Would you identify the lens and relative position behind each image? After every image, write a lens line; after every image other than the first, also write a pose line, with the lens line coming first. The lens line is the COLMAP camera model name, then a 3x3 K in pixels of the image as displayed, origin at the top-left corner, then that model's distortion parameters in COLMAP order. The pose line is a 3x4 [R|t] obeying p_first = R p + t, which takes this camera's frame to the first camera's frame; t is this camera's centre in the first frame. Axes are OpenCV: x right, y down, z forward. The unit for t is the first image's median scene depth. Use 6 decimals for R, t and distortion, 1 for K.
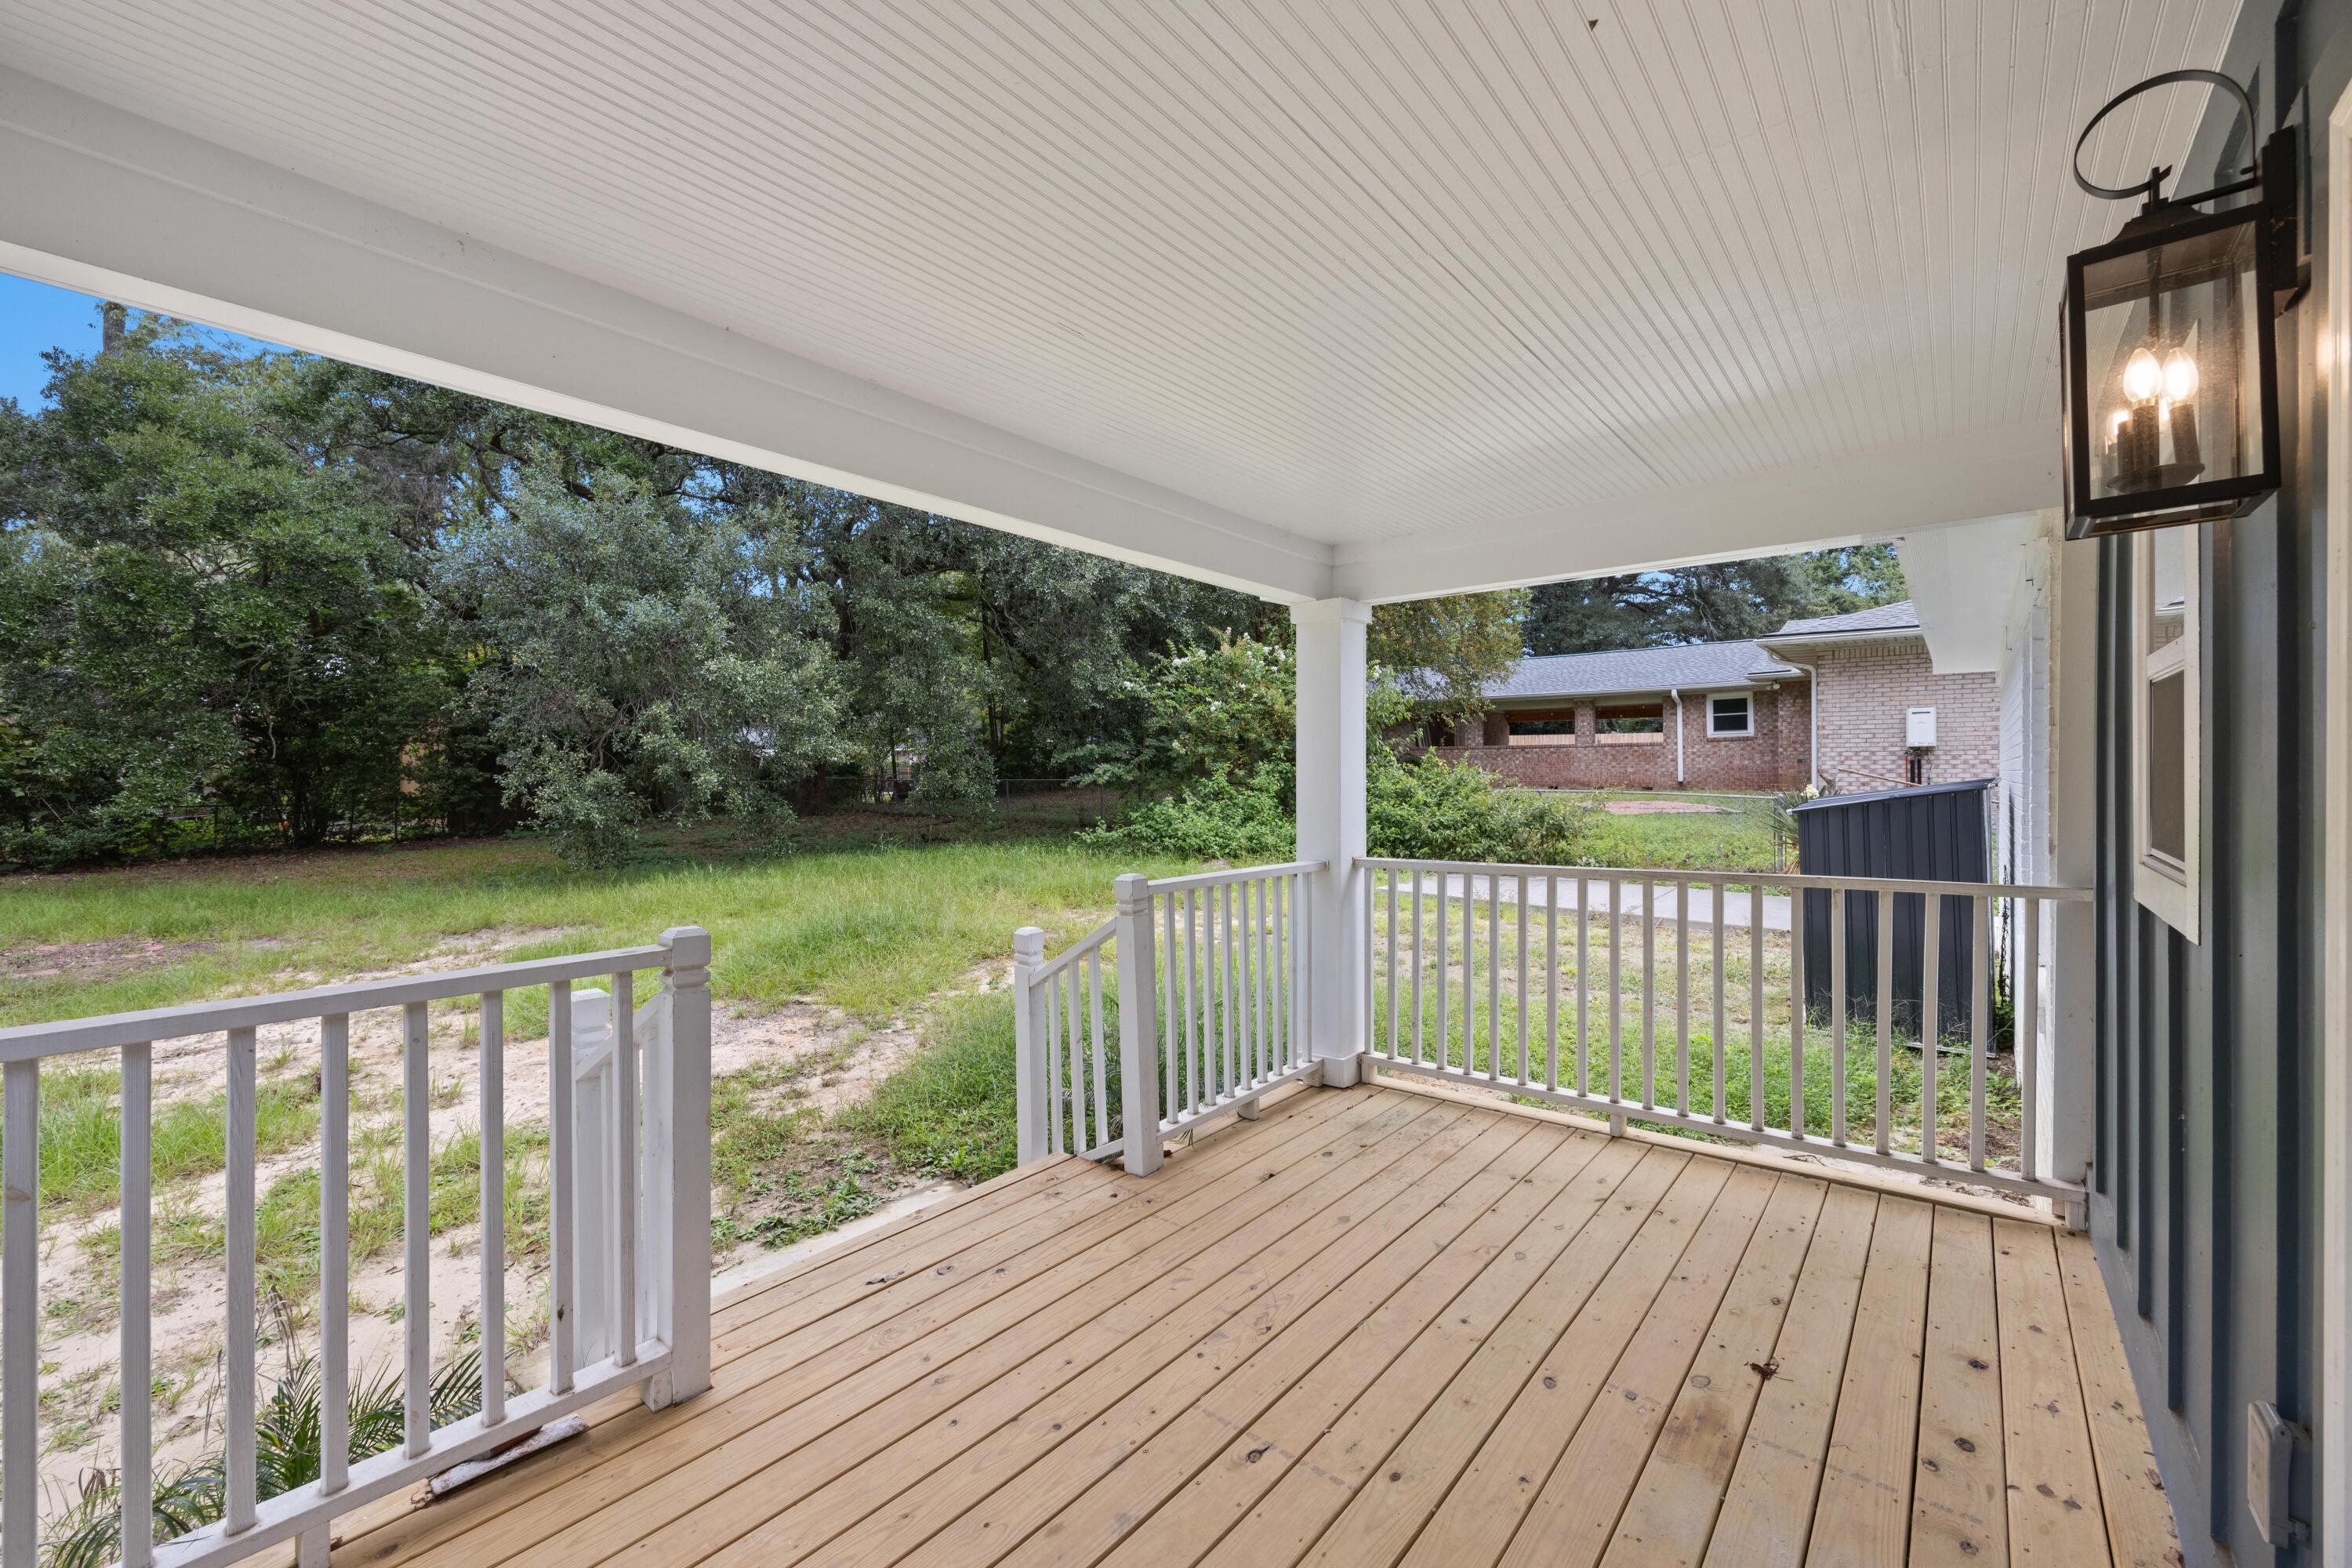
lens RADIAL K [[973.3, 0, 1173.8], [0, 973.3, 770.2], [0, 0, 1]] dist [0.000069, -0.000009]
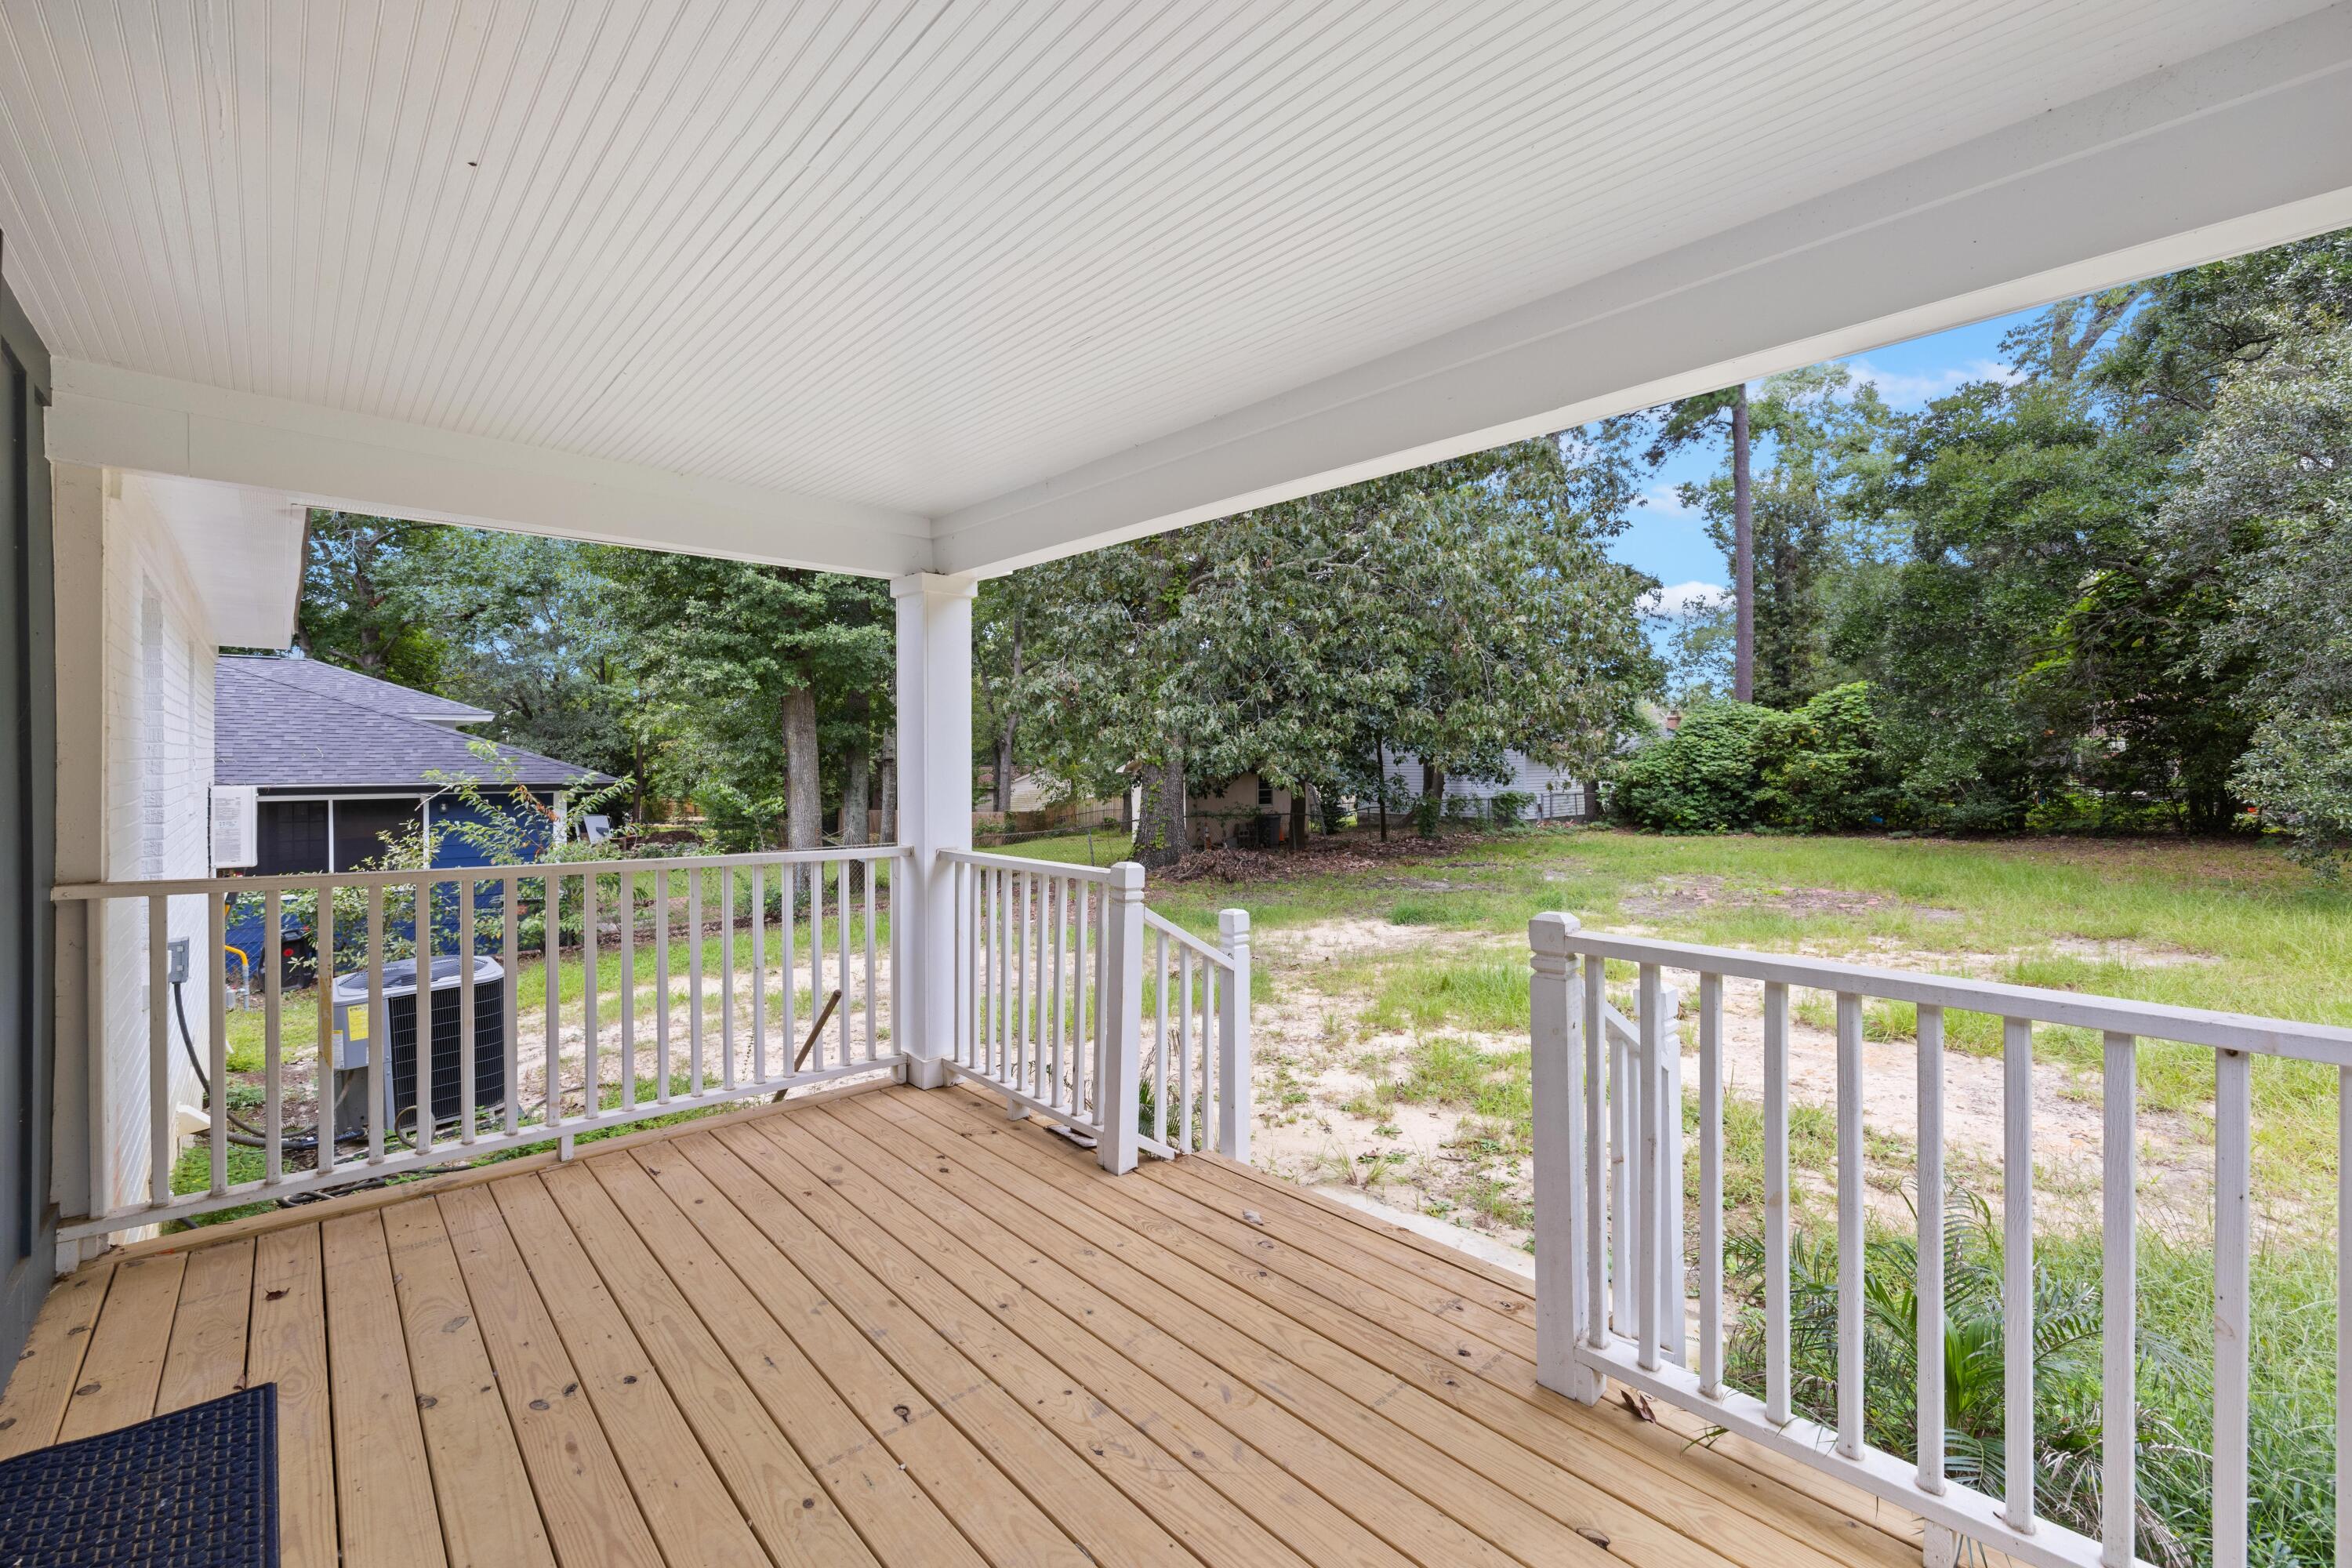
lens RADIAL K [[973.3, 0, 1173.8], [0, 973.3, 770.2], [0, 0, 1]] dist [0.000069, -0.000009]
pose [[-0.144760, 0.010371, -0.989413, 0.898282], [0.009235, 0.999916, 0.009130, 0.008648], [0.989424, -0.007816, -0.144843, 1.216581]]
